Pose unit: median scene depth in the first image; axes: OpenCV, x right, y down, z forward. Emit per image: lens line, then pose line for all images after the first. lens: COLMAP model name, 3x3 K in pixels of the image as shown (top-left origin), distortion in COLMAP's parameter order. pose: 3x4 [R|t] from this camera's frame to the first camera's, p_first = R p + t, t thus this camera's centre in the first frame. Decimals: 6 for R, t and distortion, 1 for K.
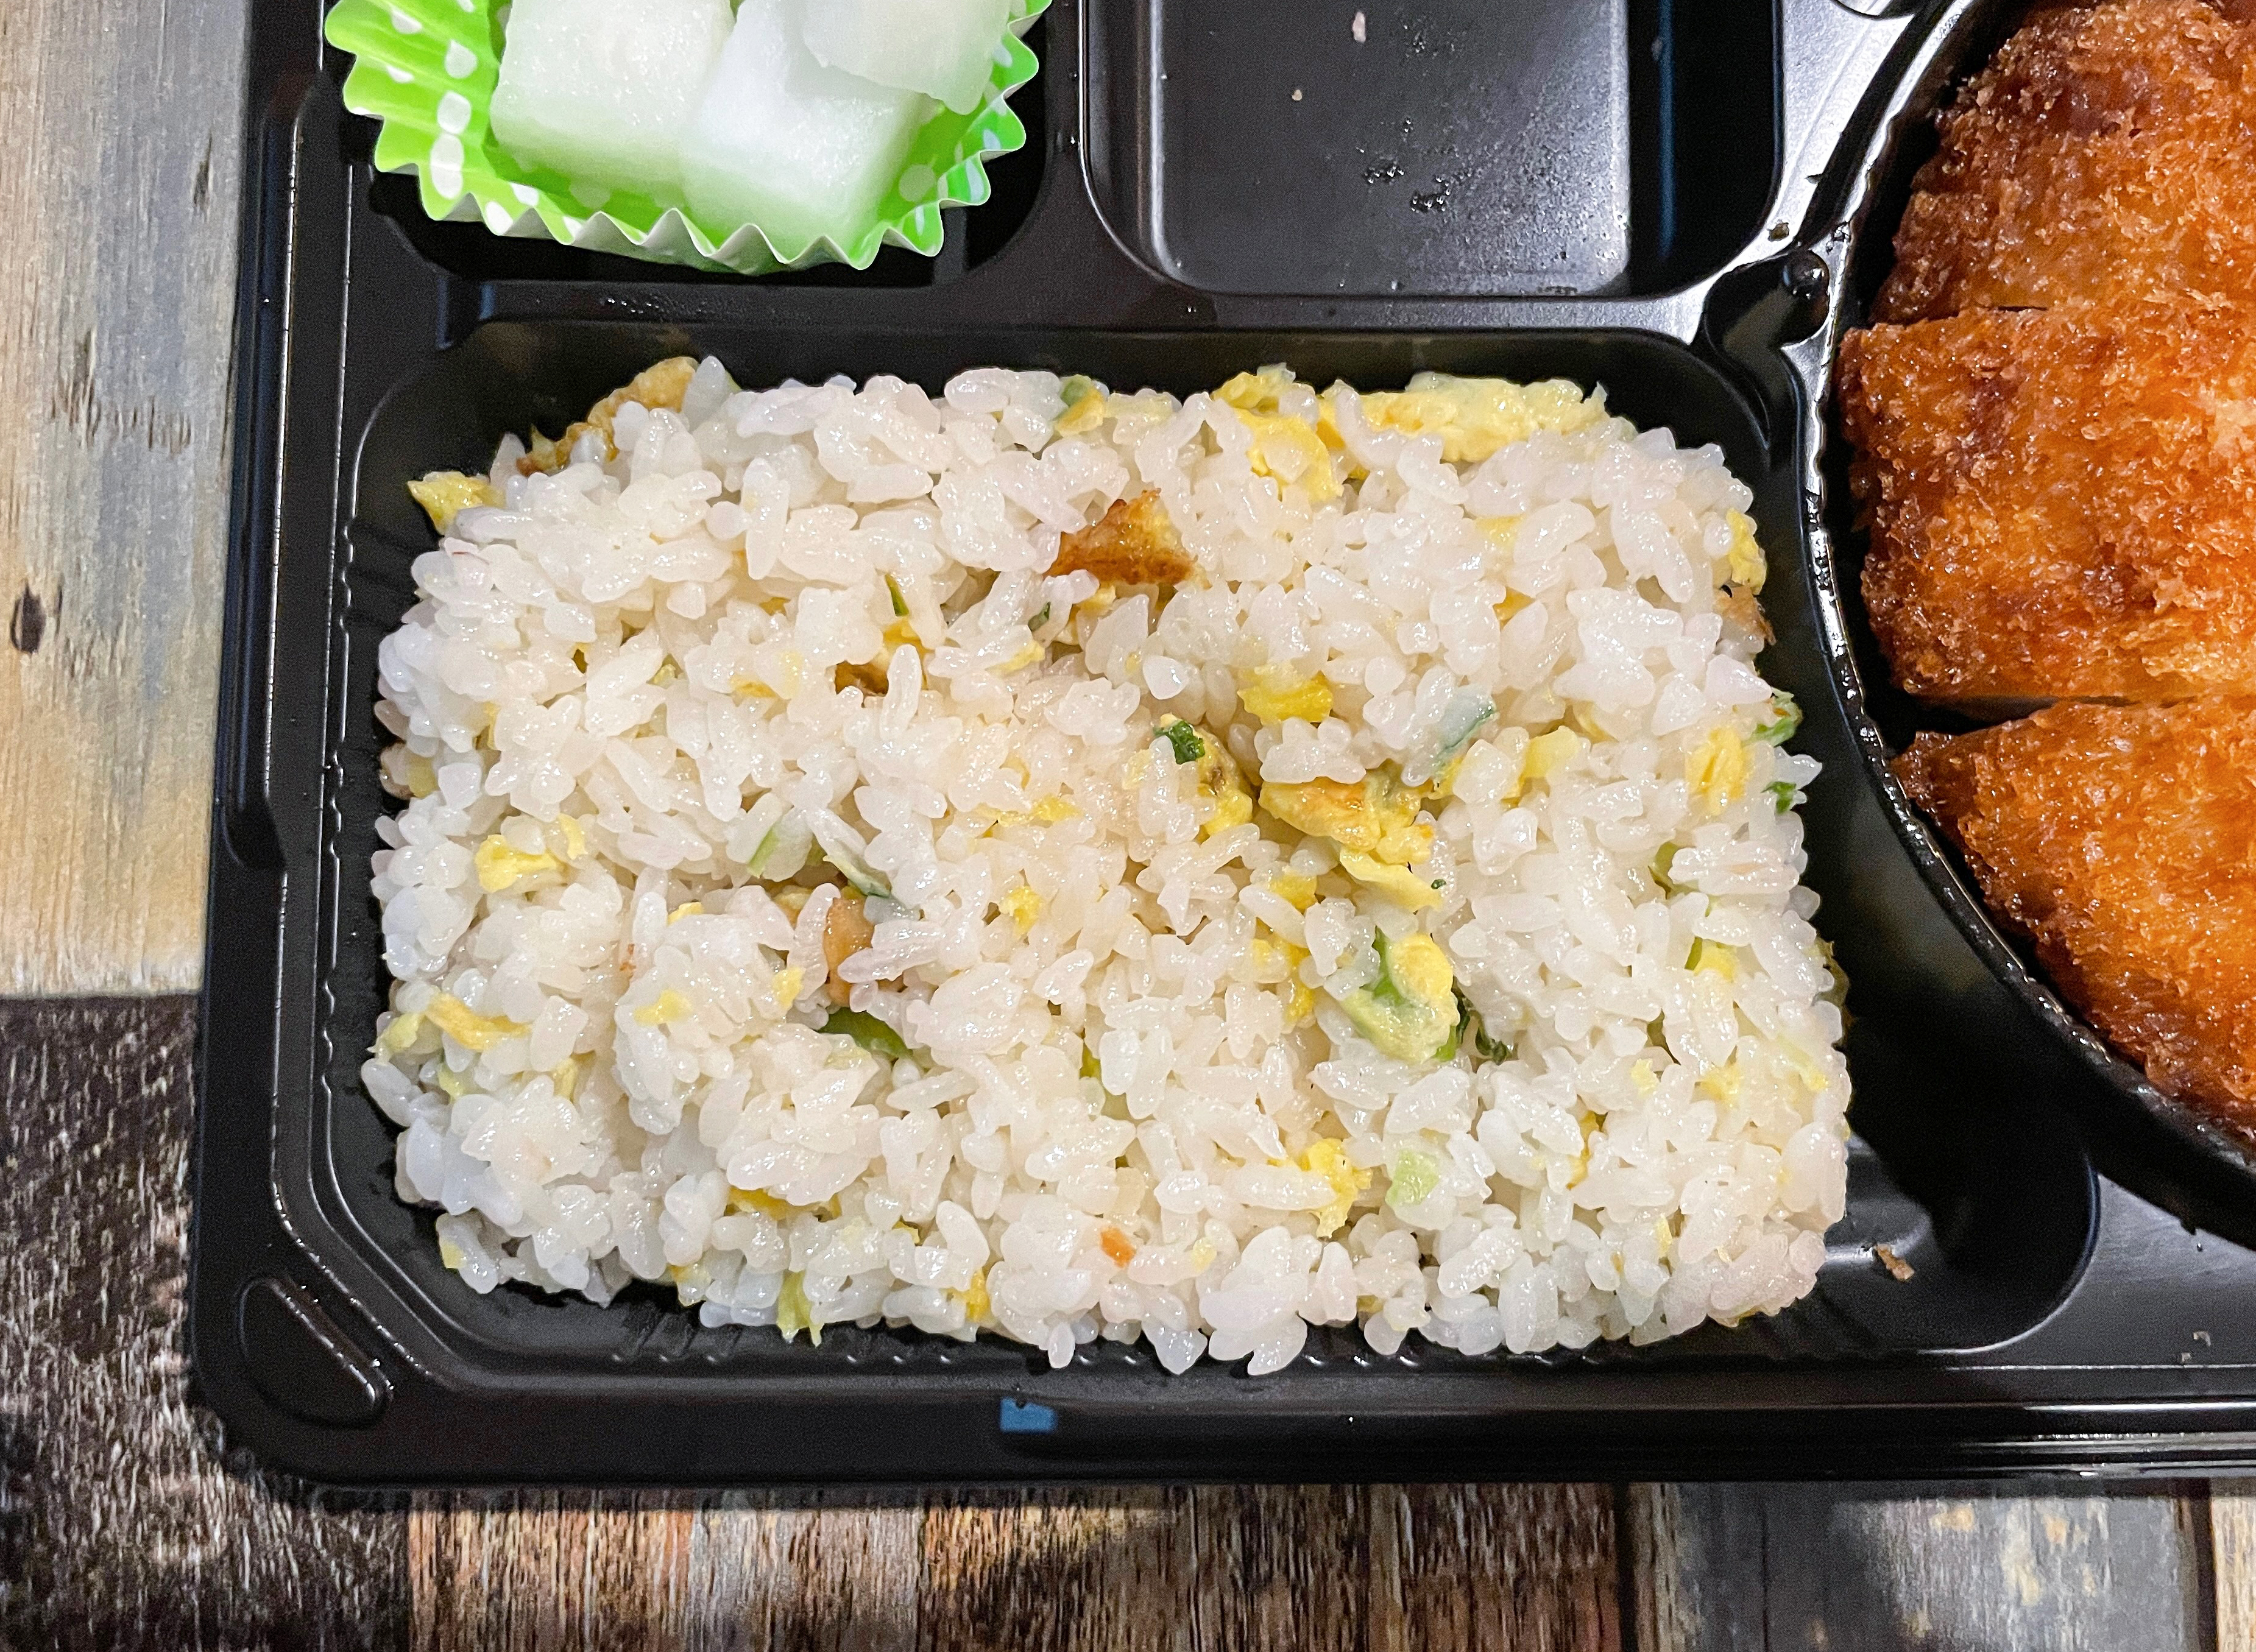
lens RADIAL K [[1973.5, 0, 1179.2], [0, 1973.5, 834.2], [0, 0, 1]] dist [0.078890, -0.156103]
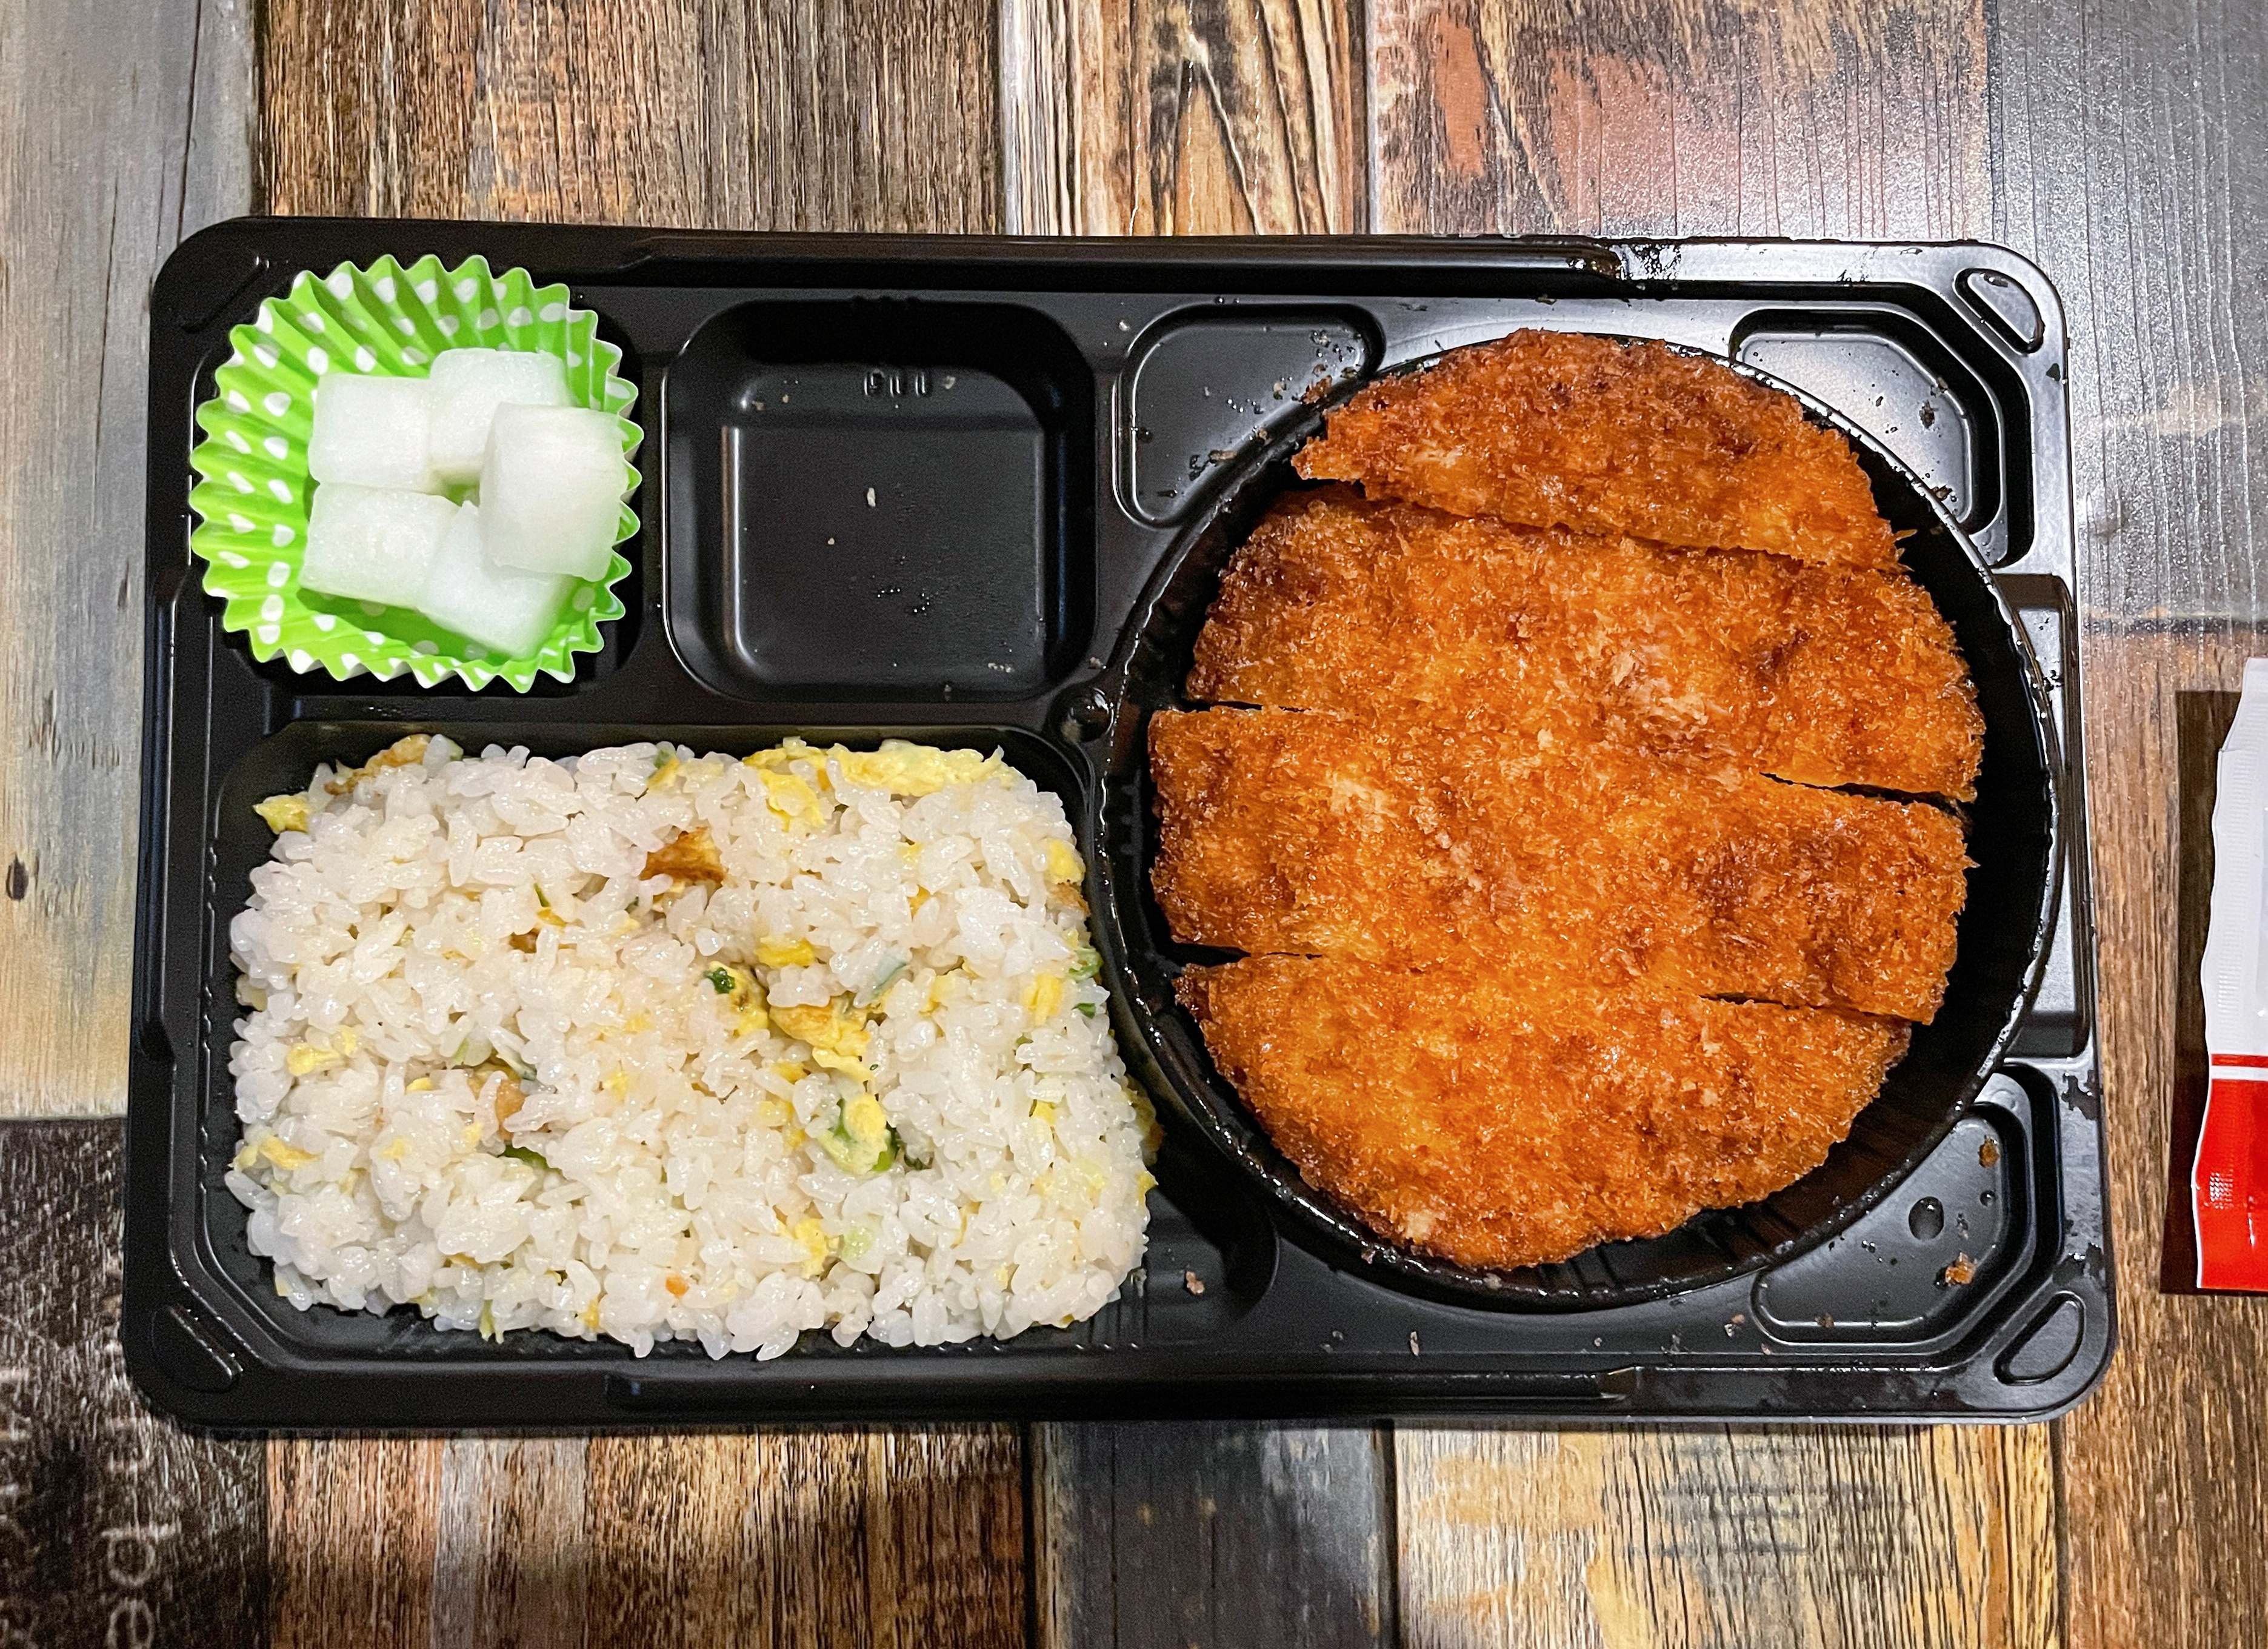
lens RADIAL K [[1953.4, 0, 1180.5], [0, 1953.4, 832.6], [0, 0, 1]] dist [0.088516, -0.148153]
pose [[0.999998, 0.001045, 0.001709, 0.372812], [-0.001111, 0.999234, 0.039123, -0.228453], [-0.001667, -0.039124, 0.999233, -0.619530]]
